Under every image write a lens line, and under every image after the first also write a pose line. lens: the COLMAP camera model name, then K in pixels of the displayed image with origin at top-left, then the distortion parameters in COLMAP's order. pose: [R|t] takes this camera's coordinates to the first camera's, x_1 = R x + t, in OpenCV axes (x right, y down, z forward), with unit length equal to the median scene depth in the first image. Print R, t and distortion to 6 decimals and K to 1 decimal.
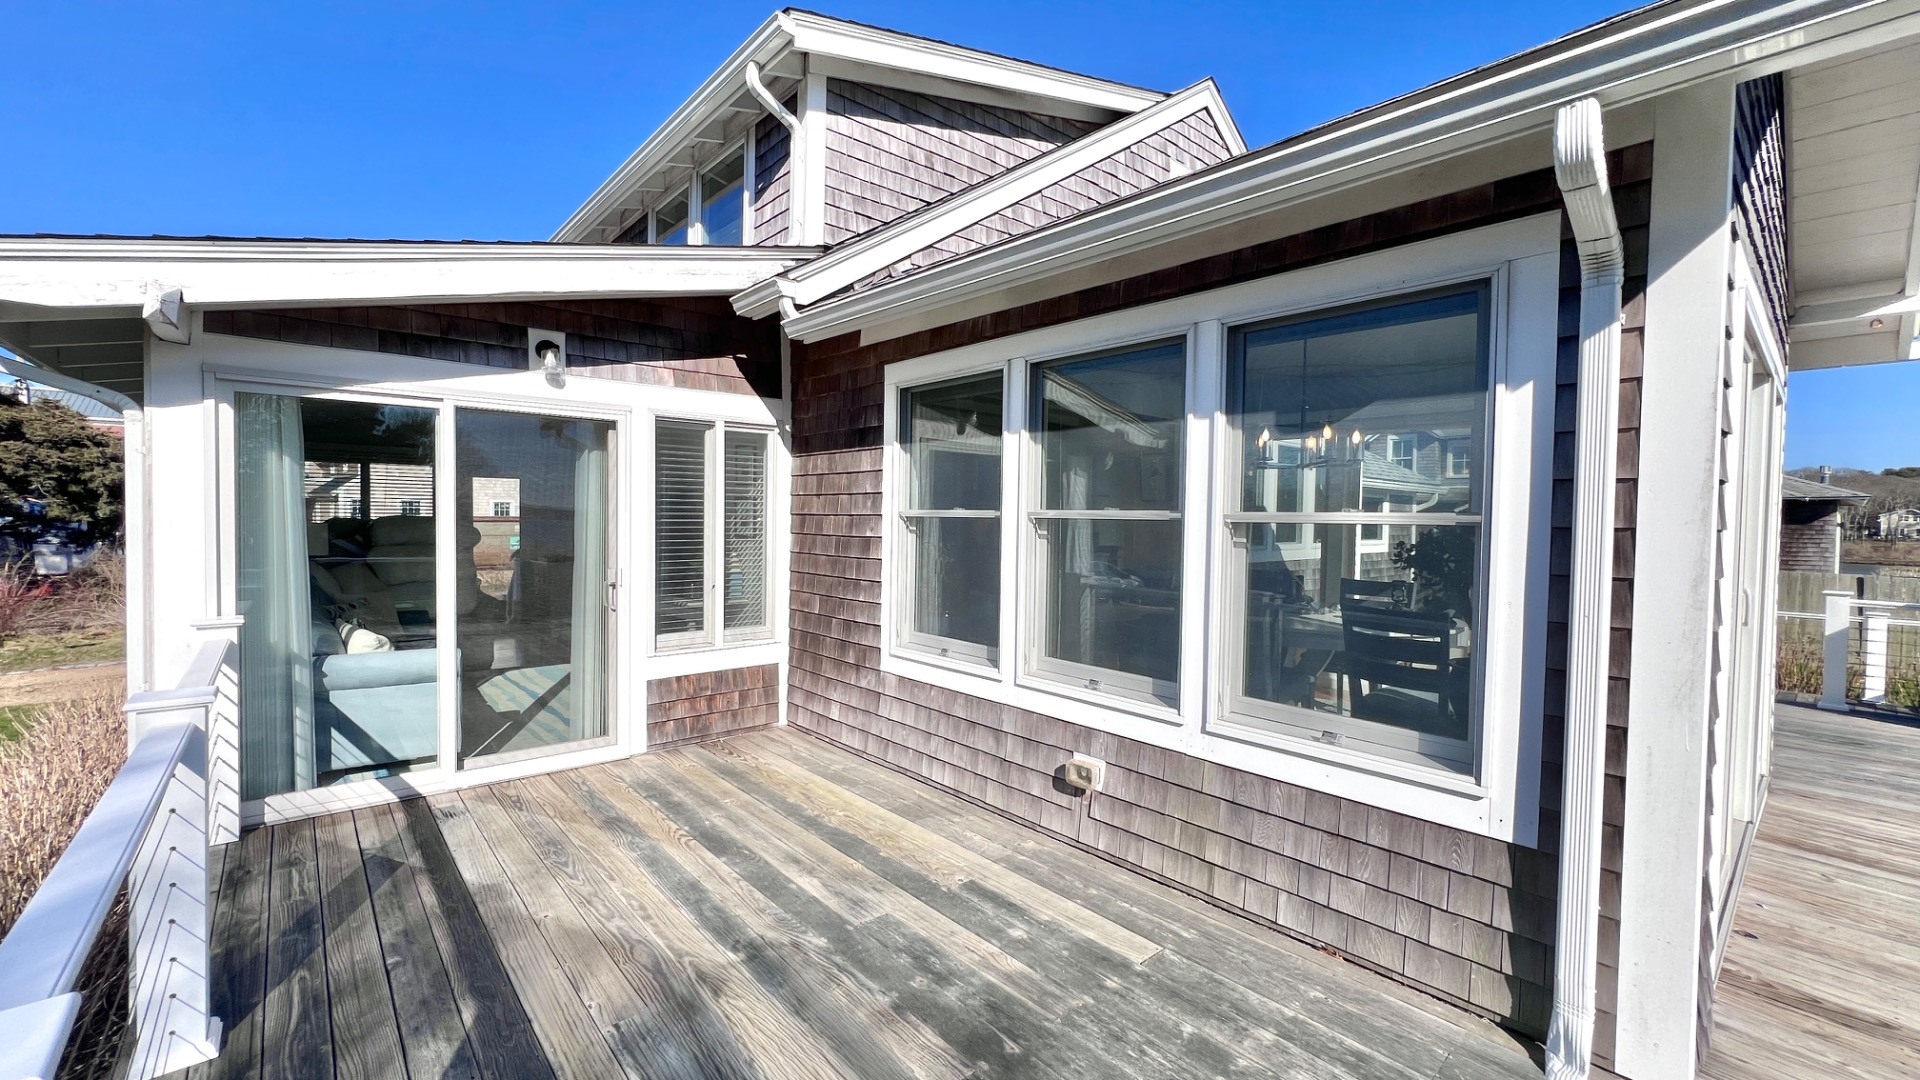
lens RADIAL K [[770.8, 0, 957.3], [0, 770.8, 535.6], [0, 0, 1]] dist [-0.000849, 0.000304]
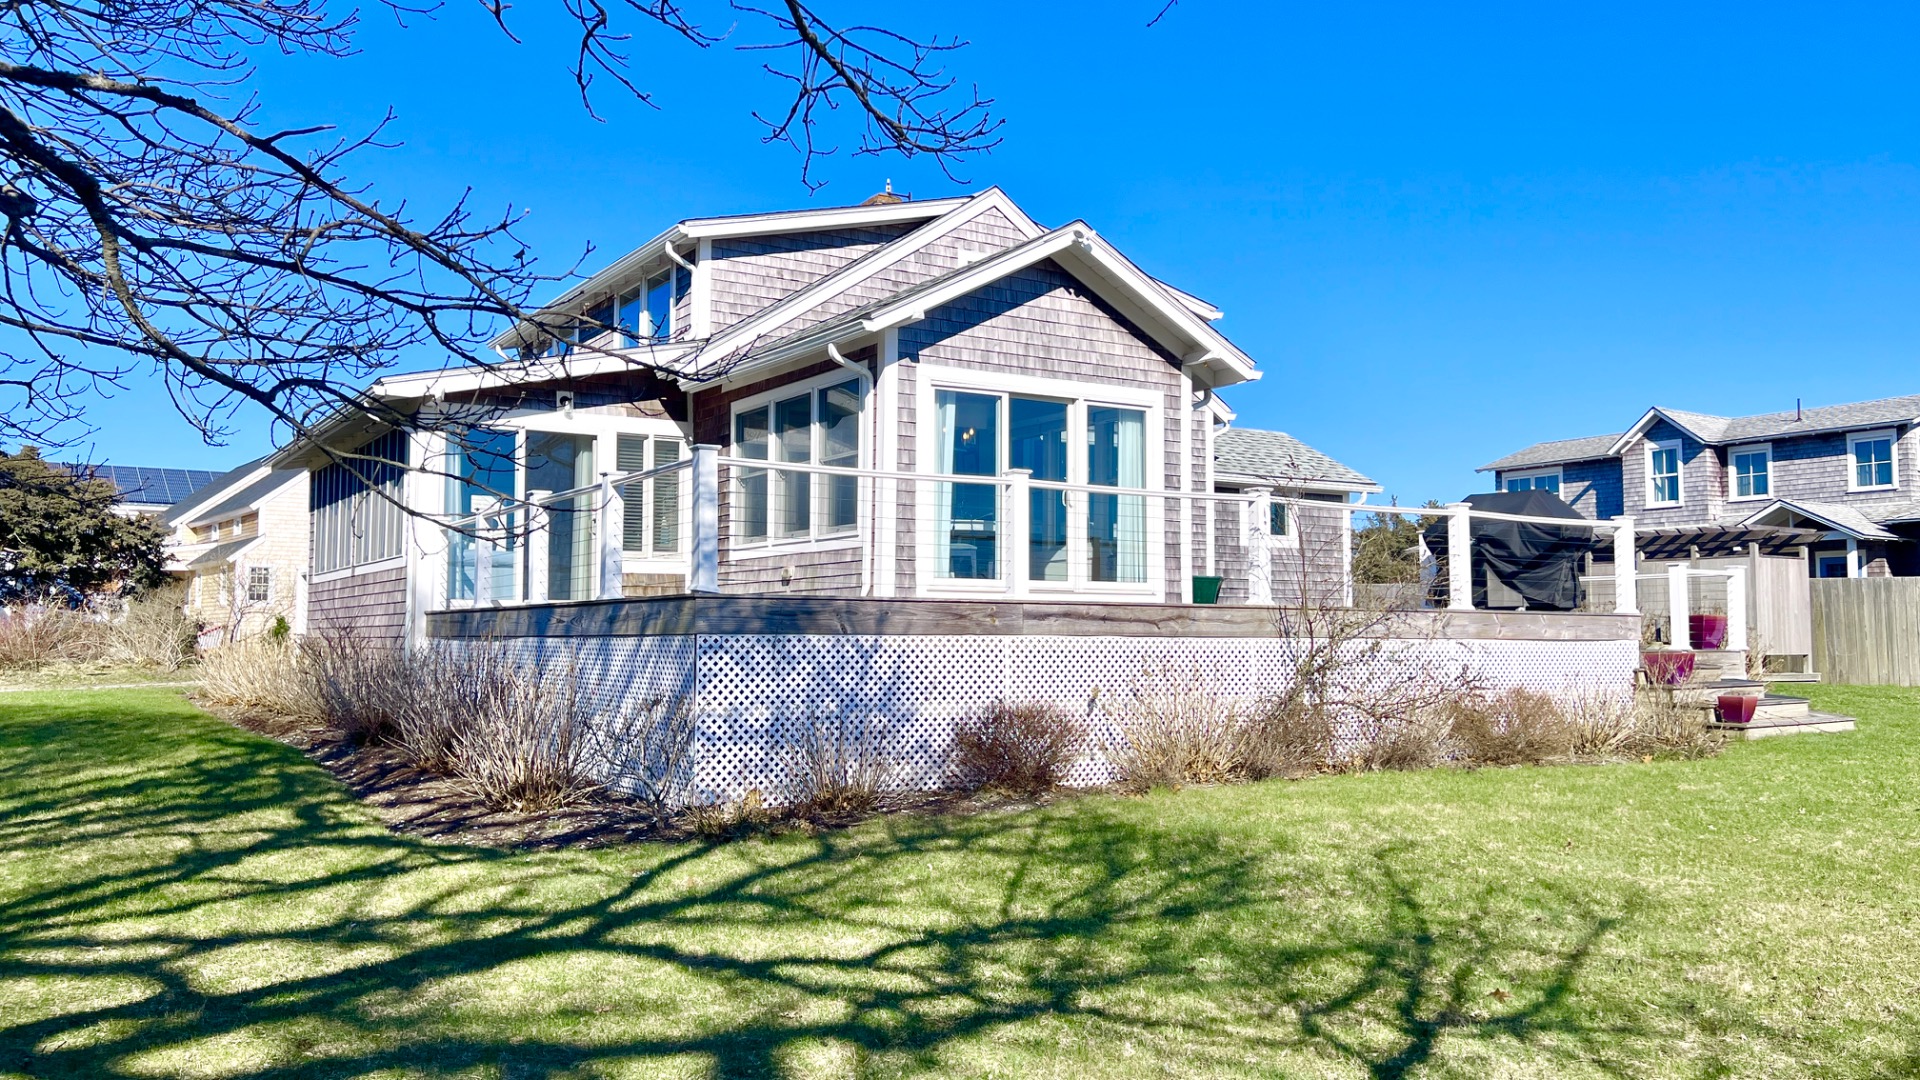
lens RADIAL K [[1450.7, 0, 960.0], [0, 1450.7, 540.0], [0, 0, 1]] dist [0.146175, -0.196502]
pose [[0.988390, -0.023372, -0.150132, 0.895762], [0.009548, 0.995700, -0.092142, 0.410156], [0.151640, 0.089638, 0.984363, -2.191728]]
